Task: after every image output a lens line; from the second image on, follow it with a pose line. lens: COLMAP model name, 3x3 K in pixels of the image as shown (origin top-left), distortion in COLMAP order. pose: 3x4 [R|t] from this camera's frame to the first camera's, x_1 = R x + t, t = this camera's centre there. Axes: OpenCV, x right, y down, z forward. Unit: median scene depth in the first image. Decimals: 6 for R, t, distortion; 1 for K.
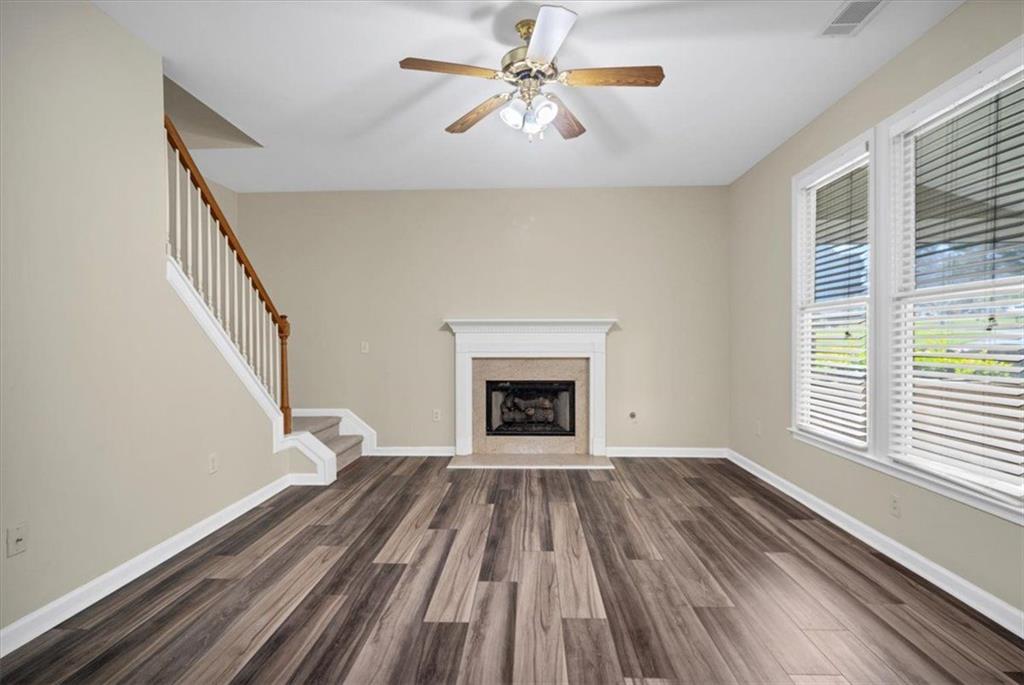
lens RADIAL K [[516.0, 0, 512.0], [0, 516.0, 342.5], [0, 0, 1]] dist [-0.000378, -0.000029]
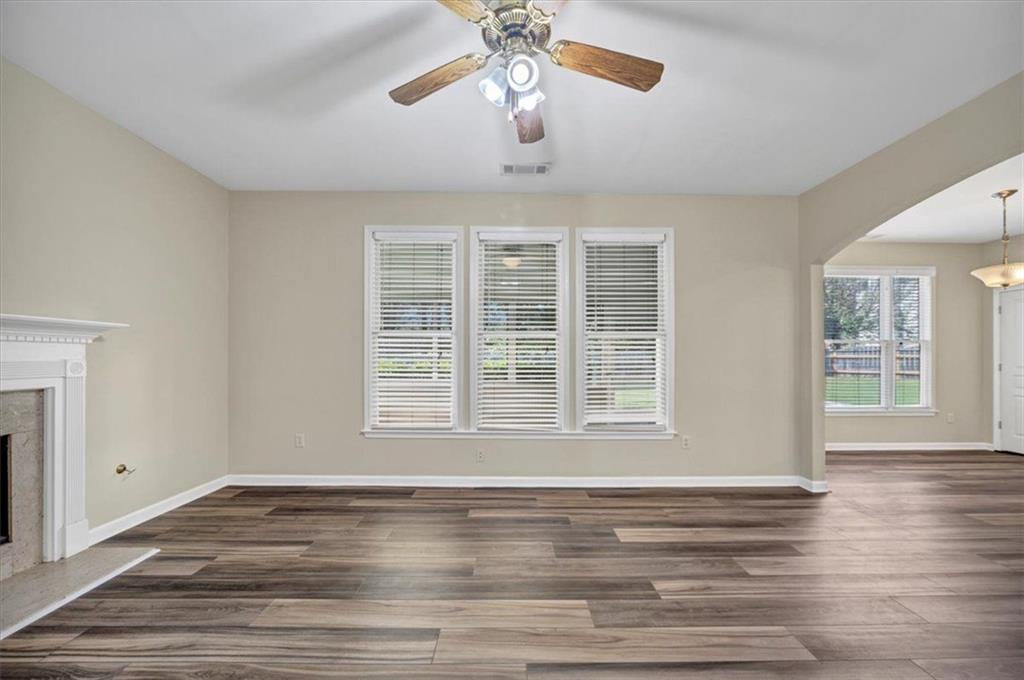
lens RADIAL K [[391.1, 0, 509.9], [0, 391.1, 348.5], [0, 0, 1]] dist [-0.001260, -0.000231]
pose [[-0.053665, 0.018165, 0.998394, -0.360262], [-0.001741, 0.999831, -0.018284, -0.007848], [-0.998557, -0.002720, -0.053624, 0.631599]]
